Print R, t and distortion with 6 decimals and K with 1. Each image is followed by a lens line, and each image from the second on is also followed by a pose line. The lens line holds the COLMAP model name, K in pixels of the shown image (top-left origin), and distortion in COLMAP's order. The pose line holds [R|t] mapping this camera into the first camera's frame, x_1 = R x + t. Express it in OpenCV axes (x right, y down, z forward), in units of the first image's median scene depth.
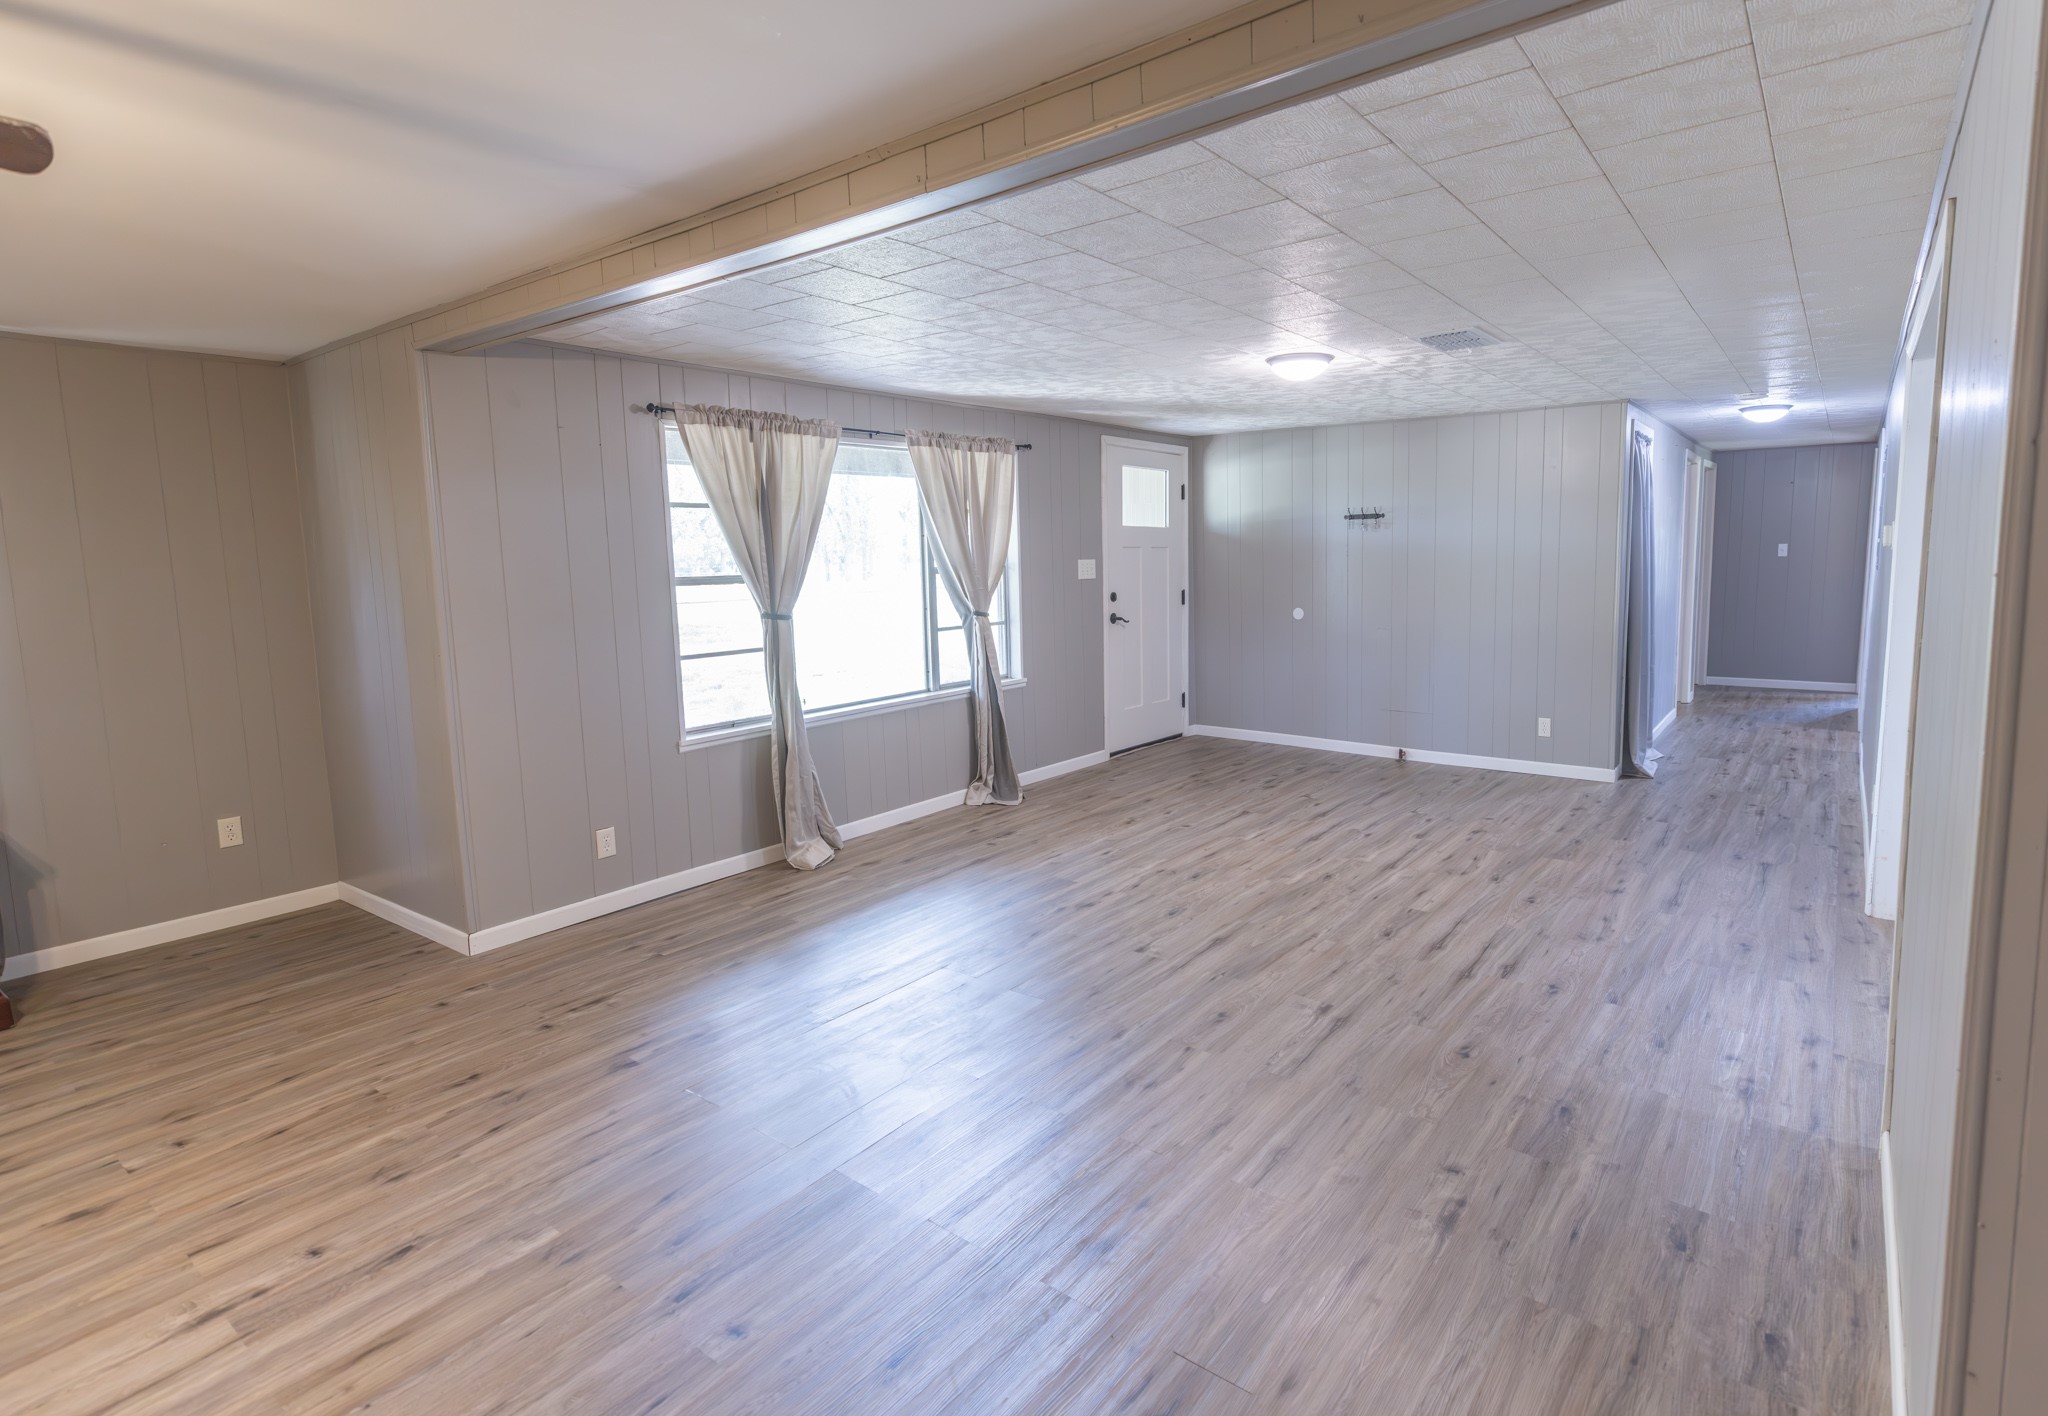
lens RADIAL K [[1214.0, 0, 1027.6], [0, 1214.0, 707.8], [0, 0, 1]] dist [0.007495, 0.000453]
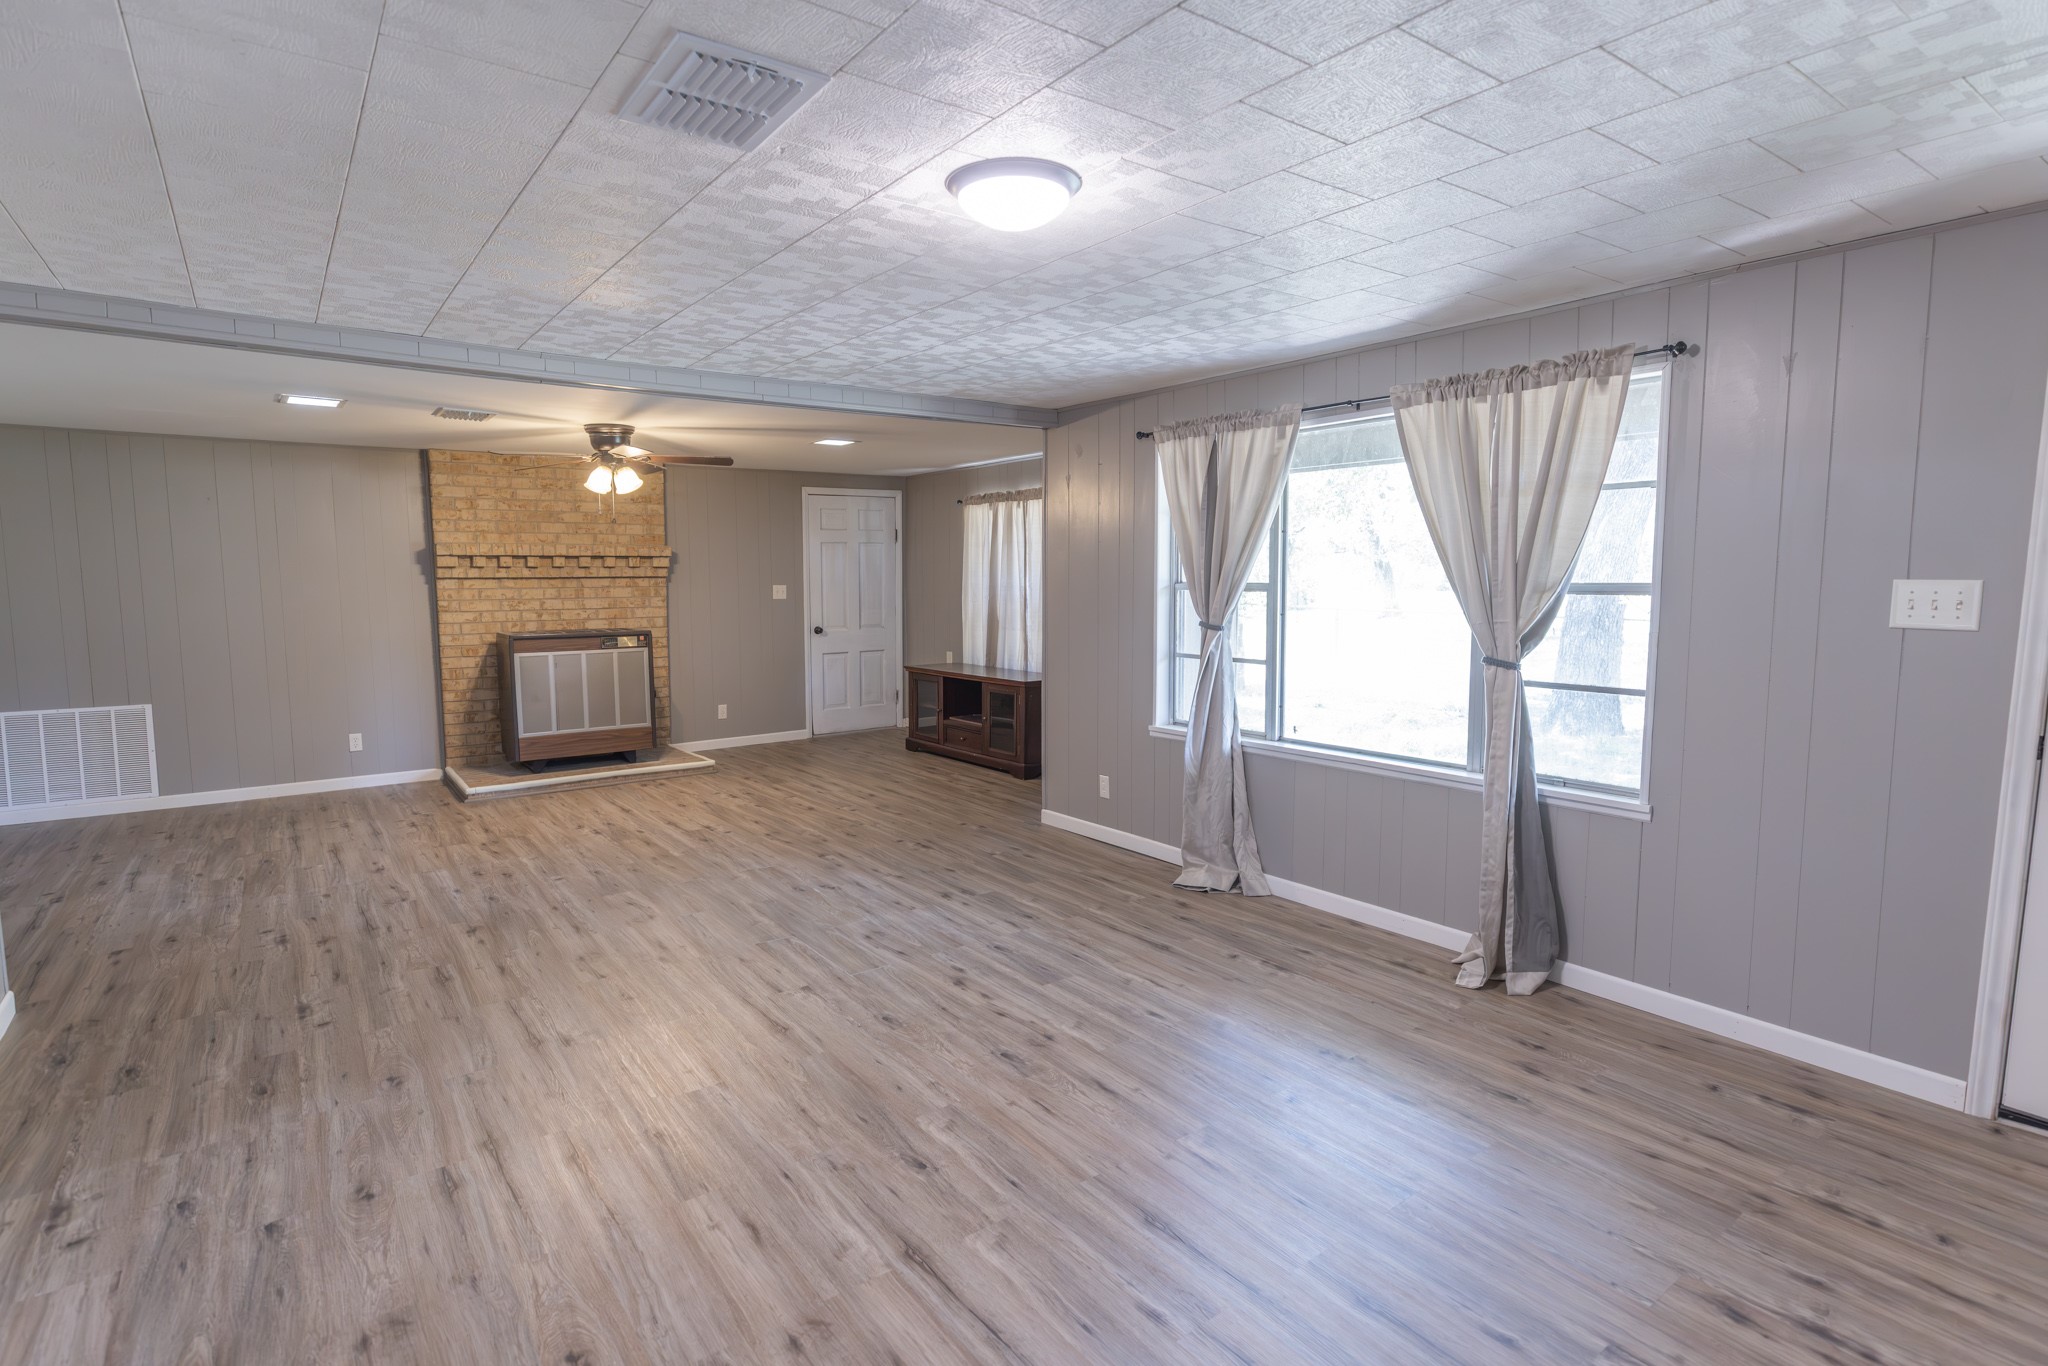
lens RADIAL K [[1048.8, 0, 1027.5], [0, 1048.8, 679.5], [0, 0, 1]] dist [-0.001489, -0.001867]
pose [[-0.331714, 0.116686, -0.936136, 0.649094], [-0.110601, 0.980667, 0.161428, -0.156535], [0.936874, 0.157085, -0.312396, 1.163145]]
